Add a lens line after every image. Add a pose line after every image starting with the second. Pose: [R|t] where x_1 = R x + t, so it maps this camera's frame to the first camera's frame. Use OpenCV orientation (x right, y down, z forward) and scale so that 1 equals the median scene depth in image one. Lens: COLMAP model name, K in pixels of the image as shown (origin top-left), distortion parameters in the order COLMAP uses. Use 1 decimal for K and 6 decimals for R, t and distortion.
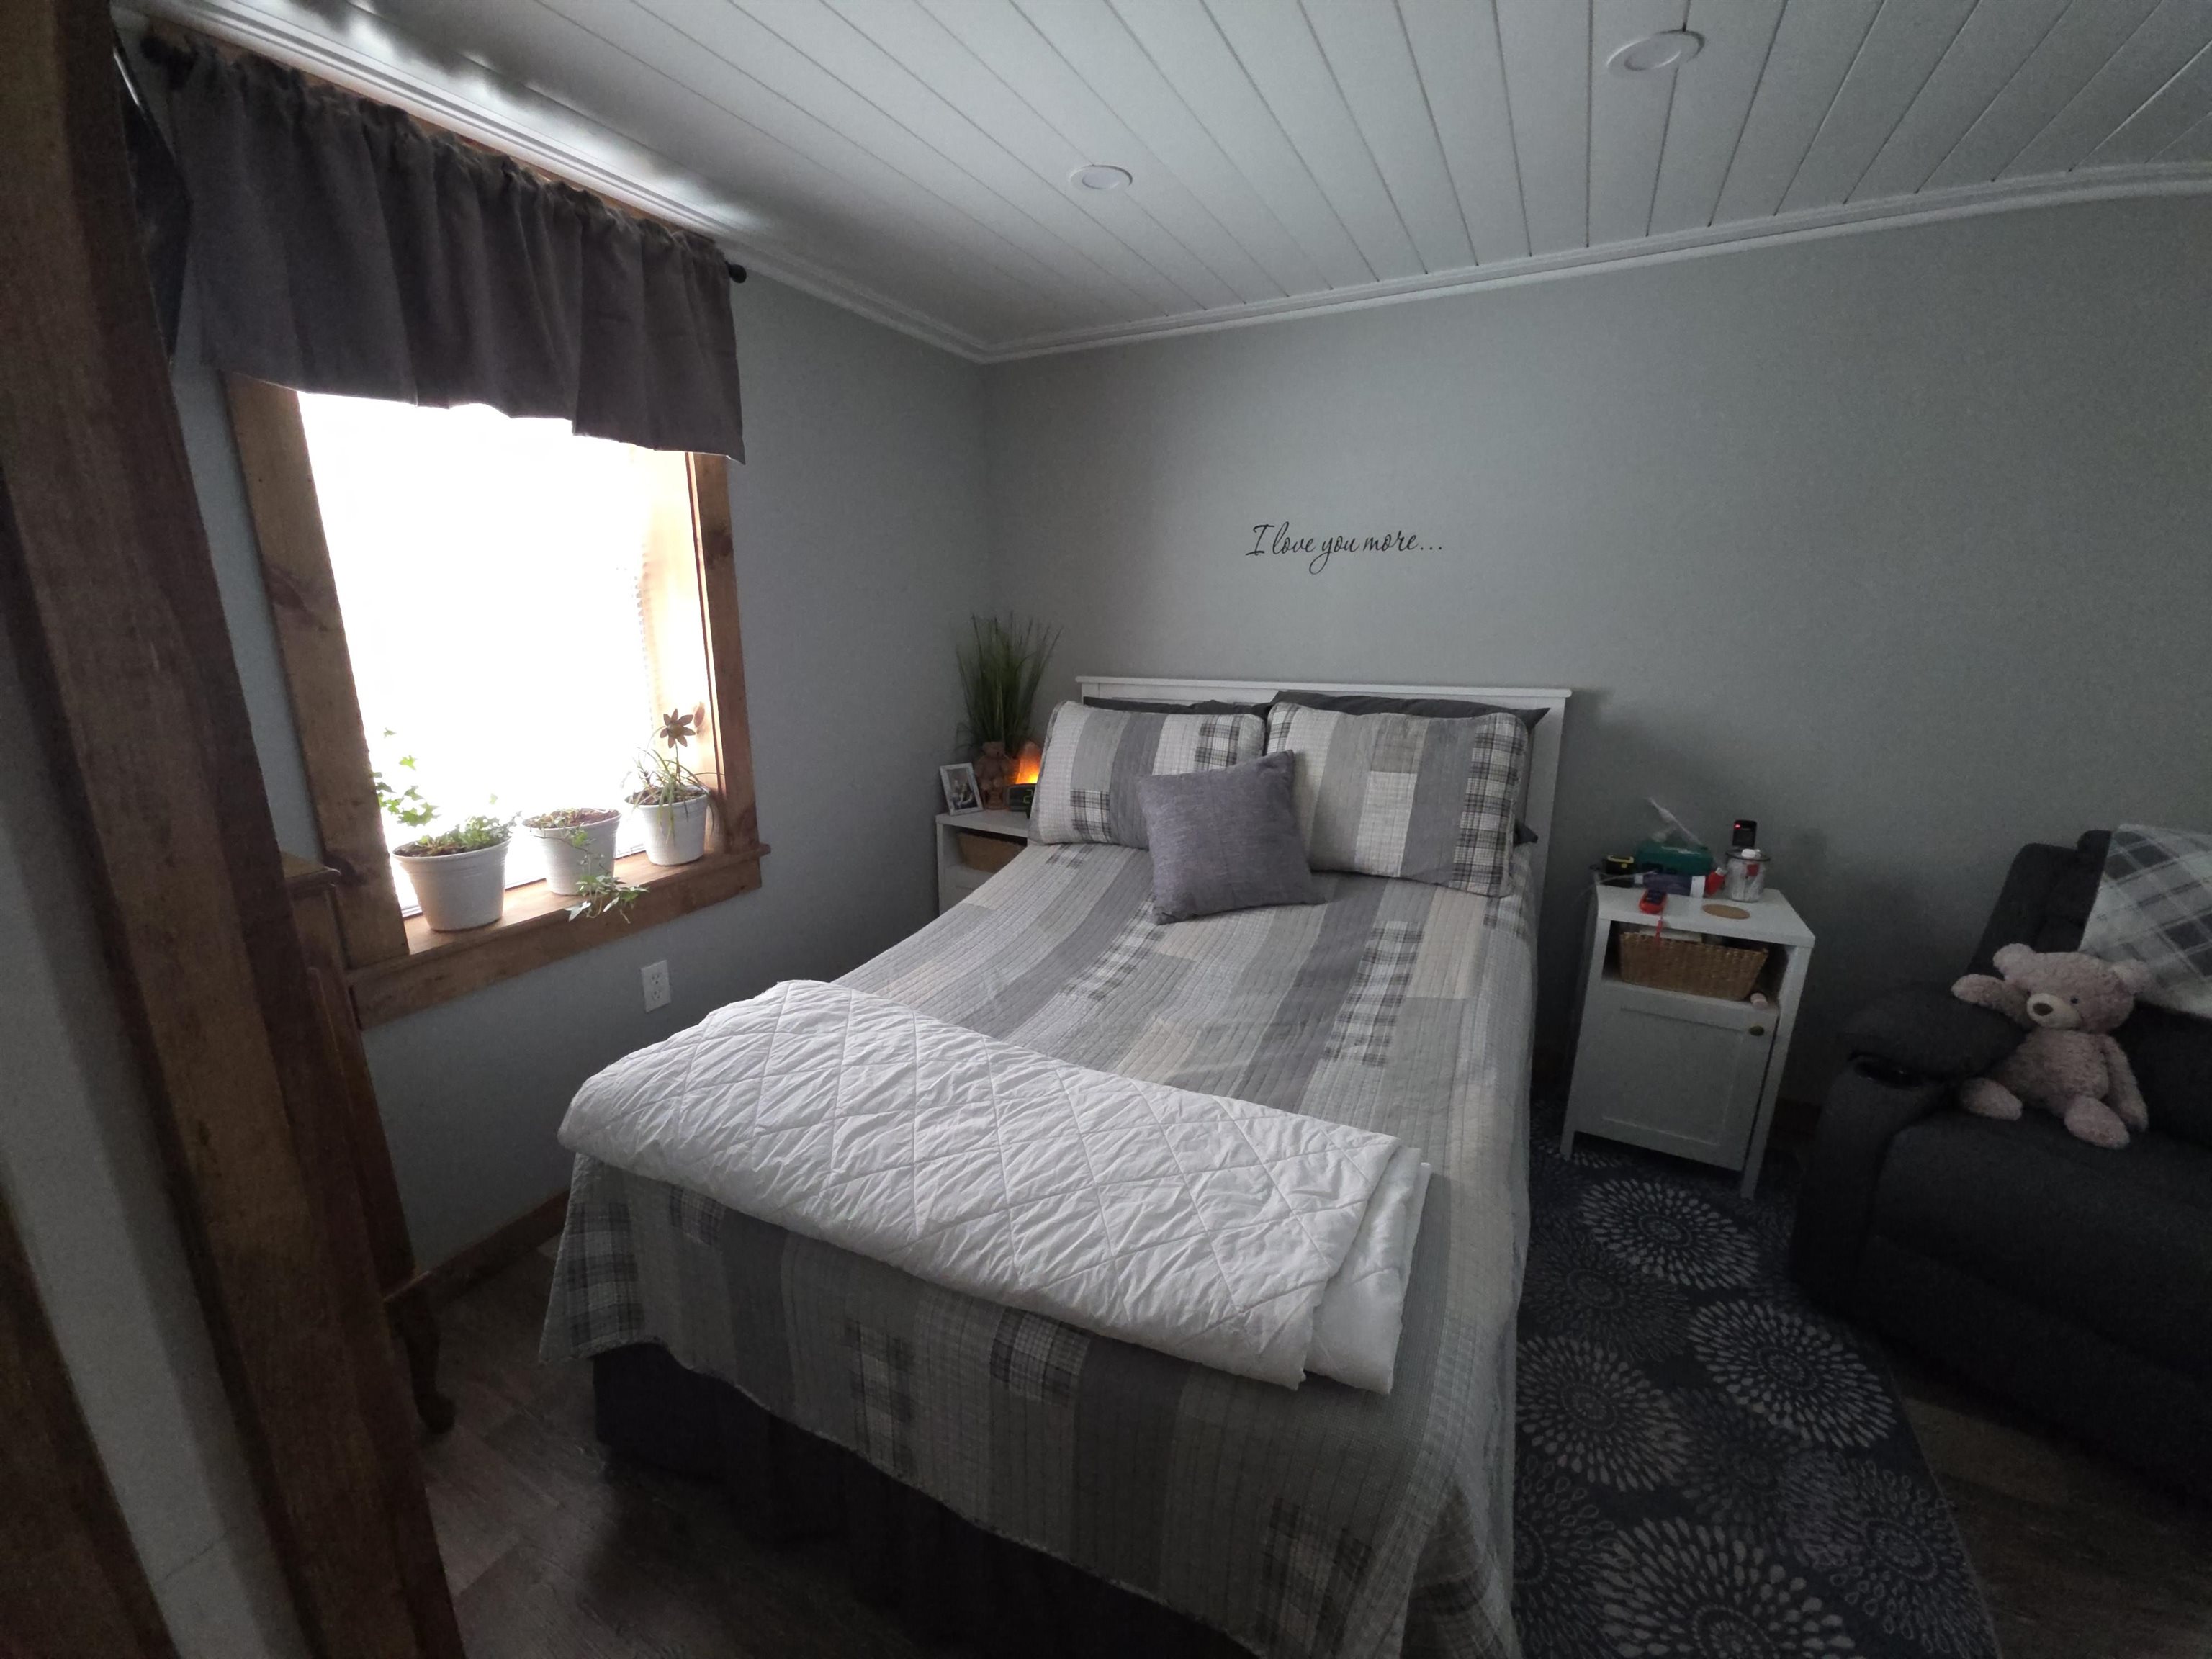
lens RADIAL K [[875.0, 0, 1090.2], [0, 875.0, 814.6], [0, 0, 1]] dist [0.014891, -0.009179]
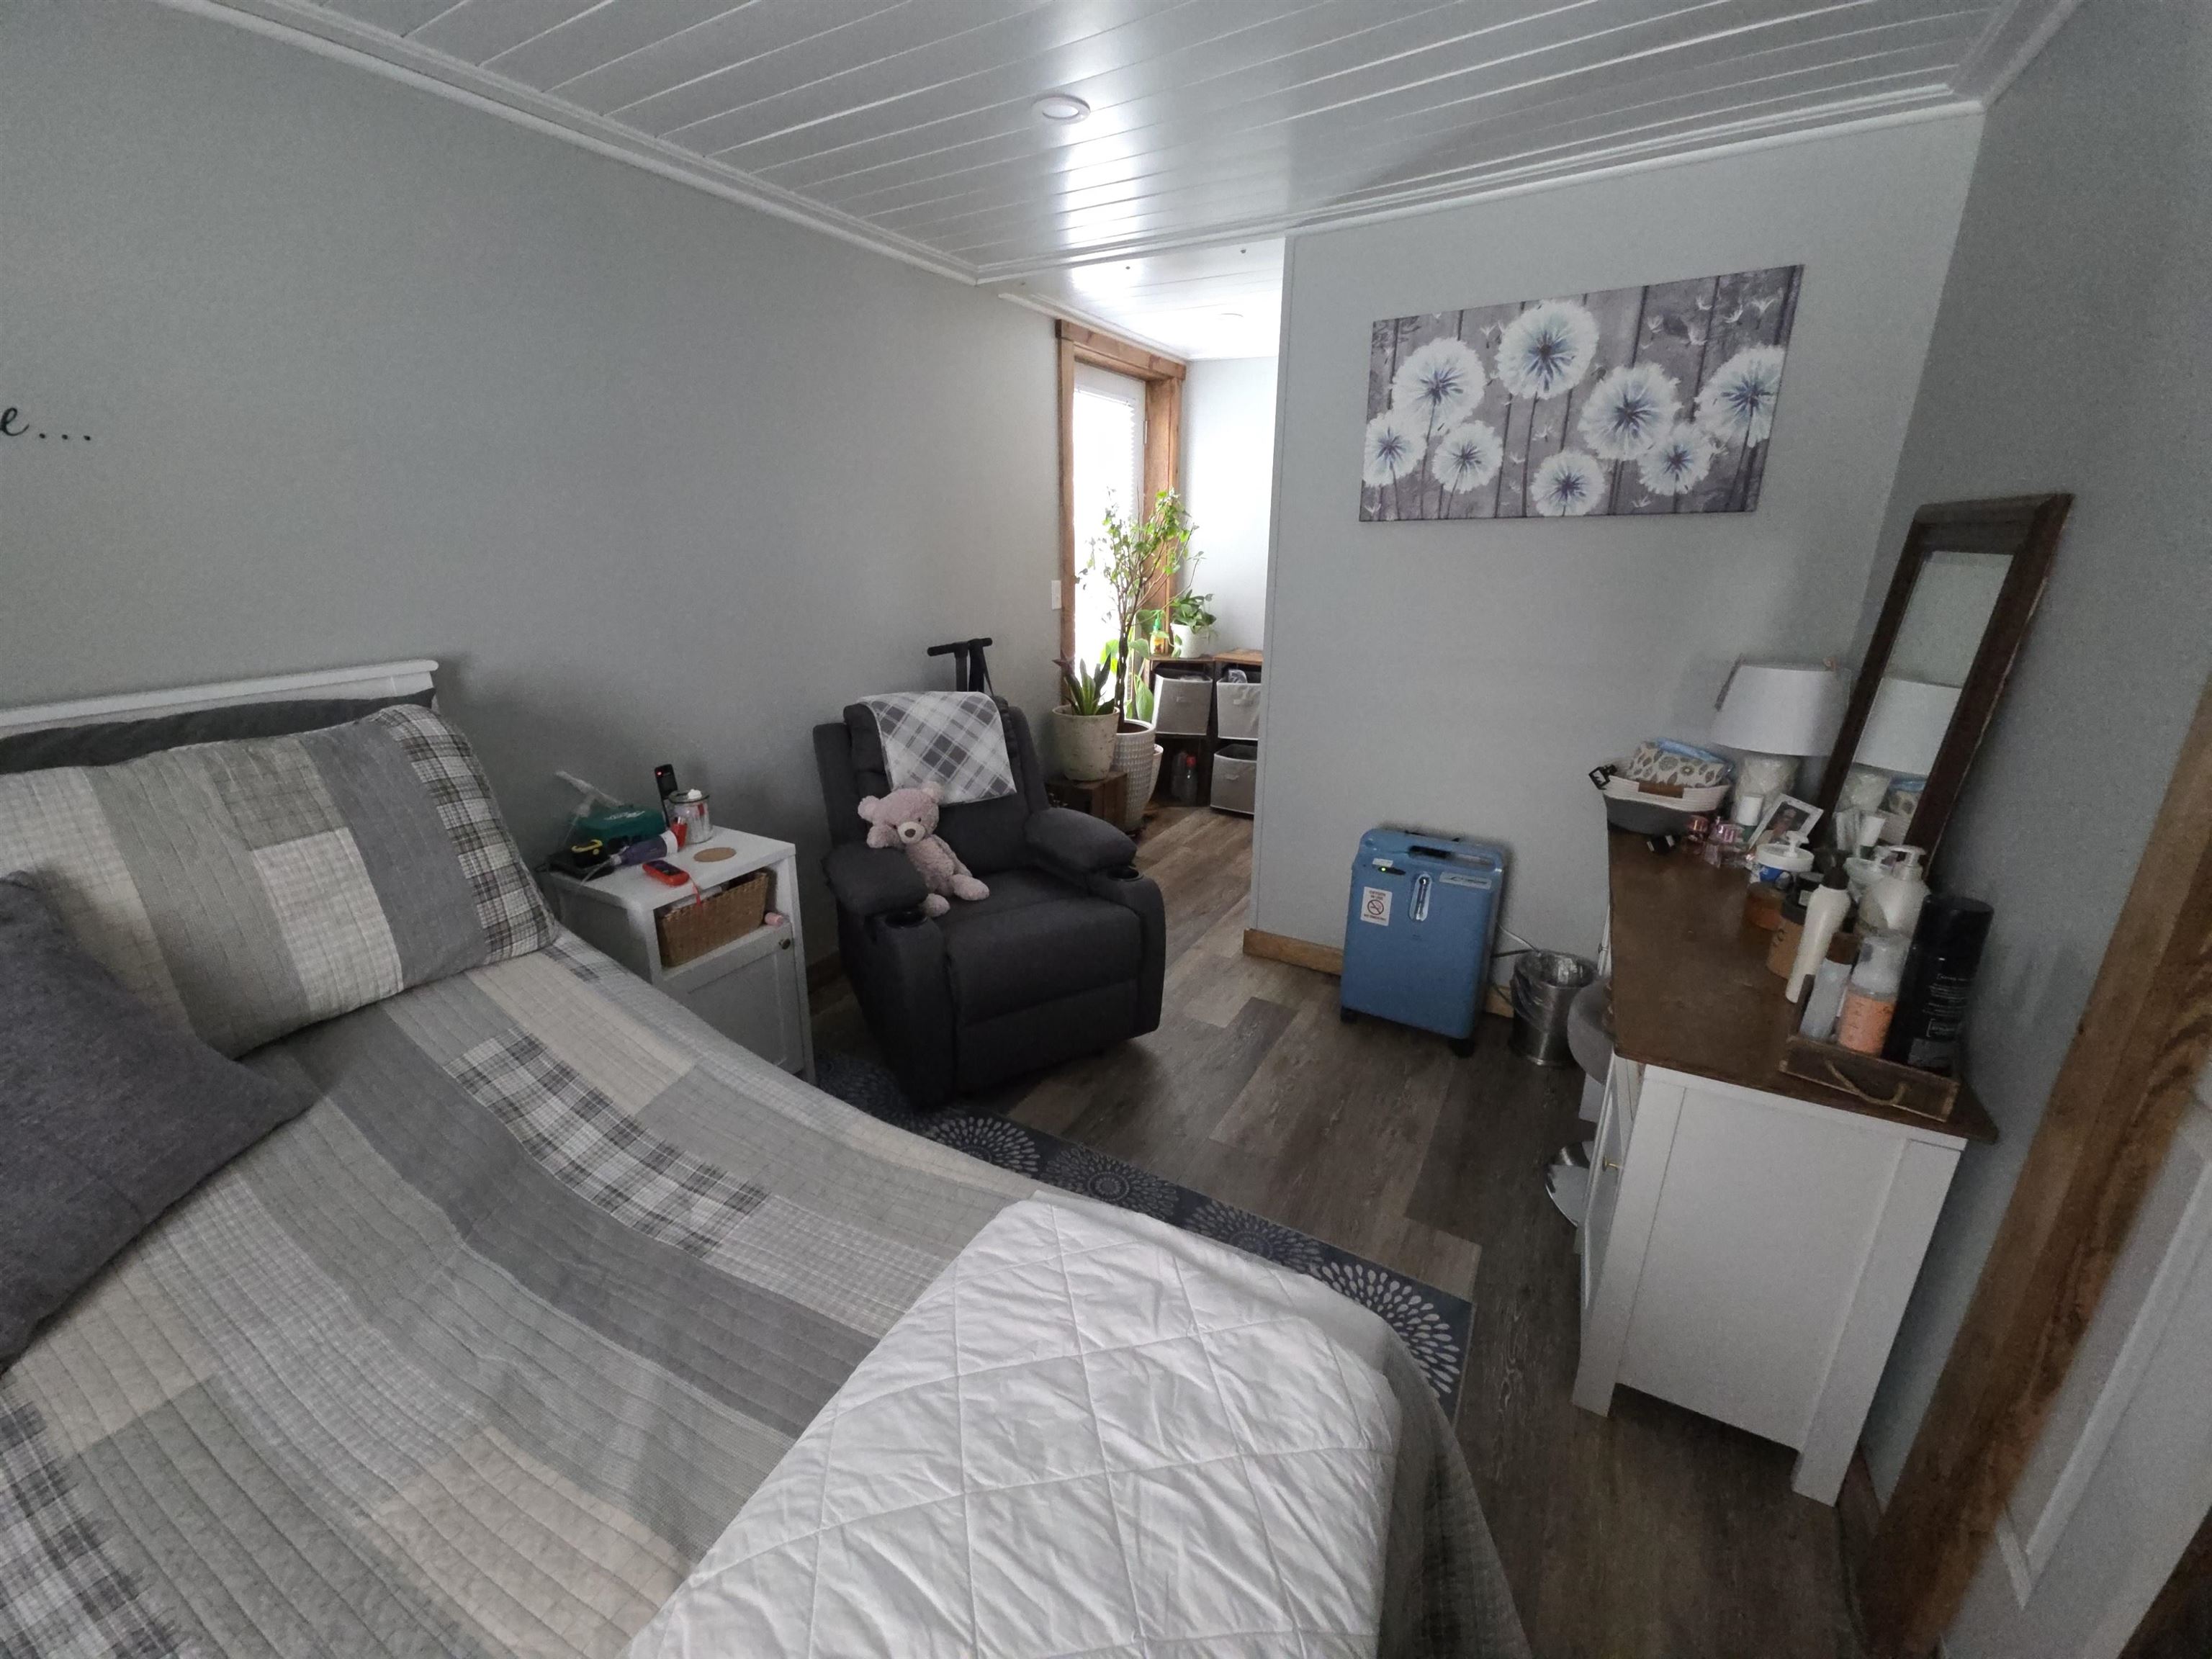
lens RADIAL K [[875.0, 0, 1090.2], [0, 875.0, 814.6], [0, 0, 1]] dist [0.014891, -0.009179]
pose [[0.046046, -0.299733, 0.952911, -0.195737], [0.240246, 0.929247, 0.280681, -0.111446], [-0.969619, 0.216009, 0.114798, 0.472632]]
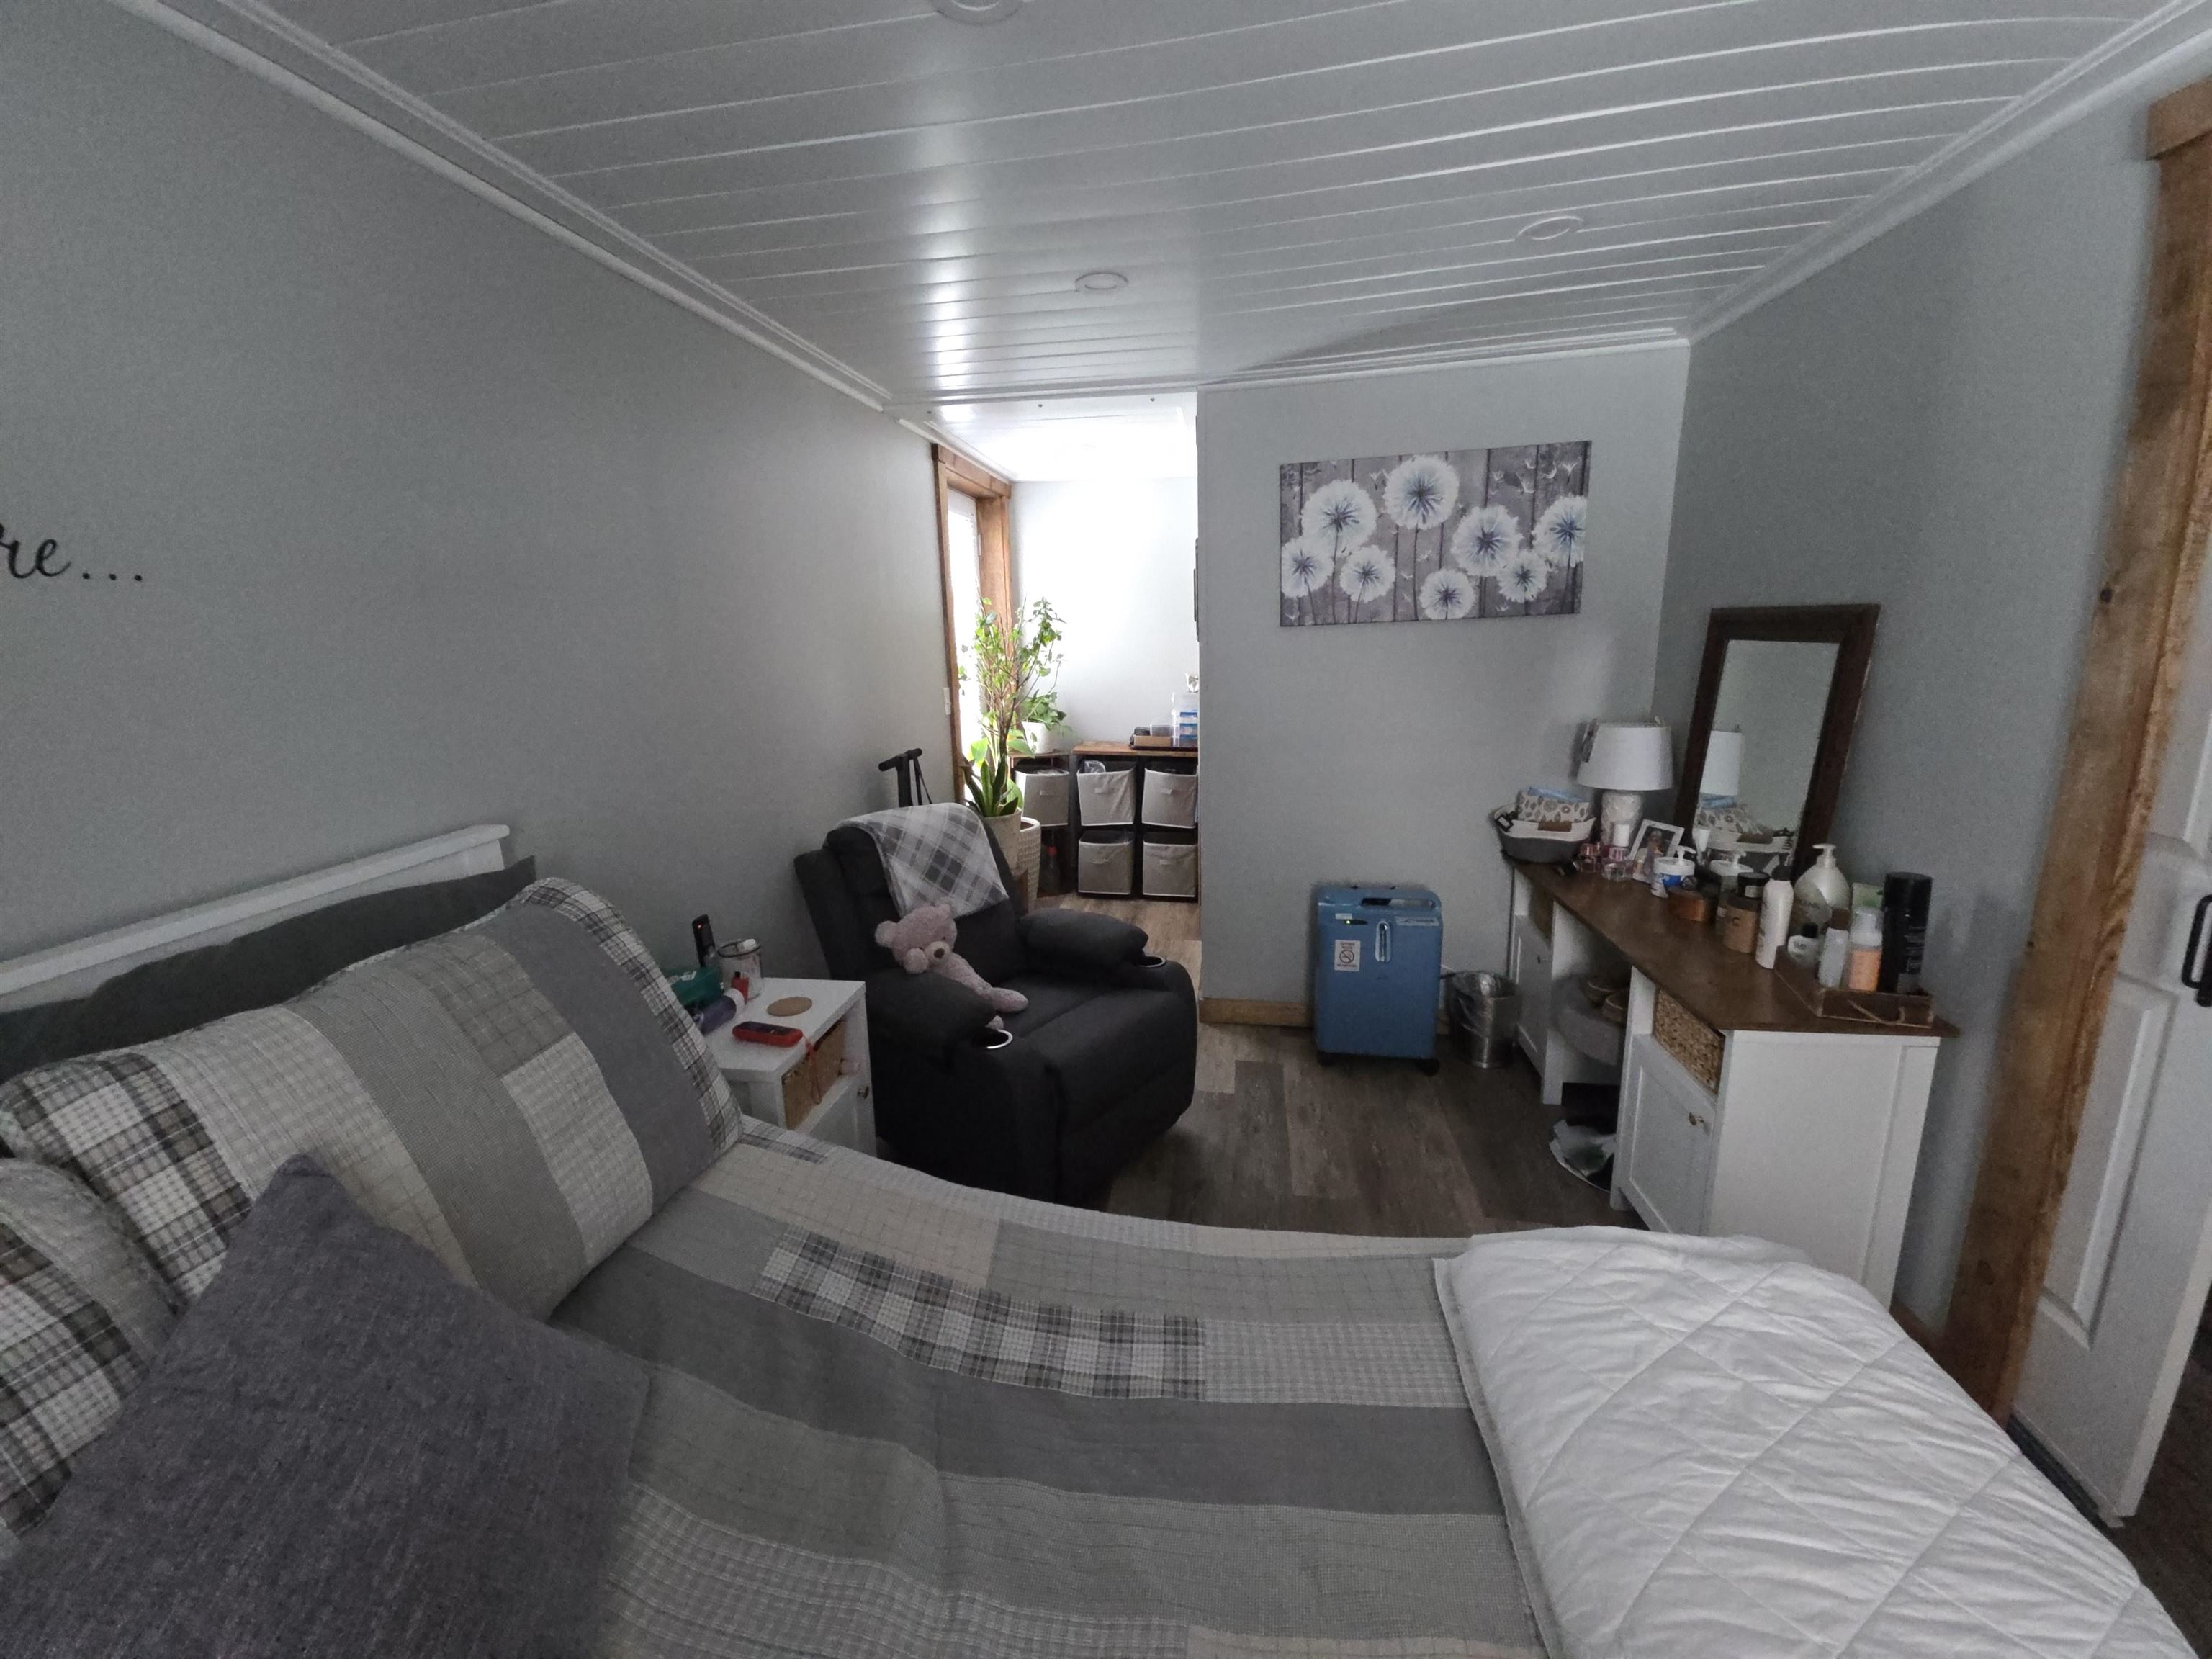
lens RADIAL K [[875.0, 0, 1090.2], [0, 875.0, 814.6], [0, 0, 1]] dist [0.014891, -0.009179]
pose [[-0.307847, -0.187267, 0.932824, -0.176820], [0.257668, 0.927390, 0.271211, -0.242055], [-0.915881, 0.323850, -0.237242, 0.885887]]
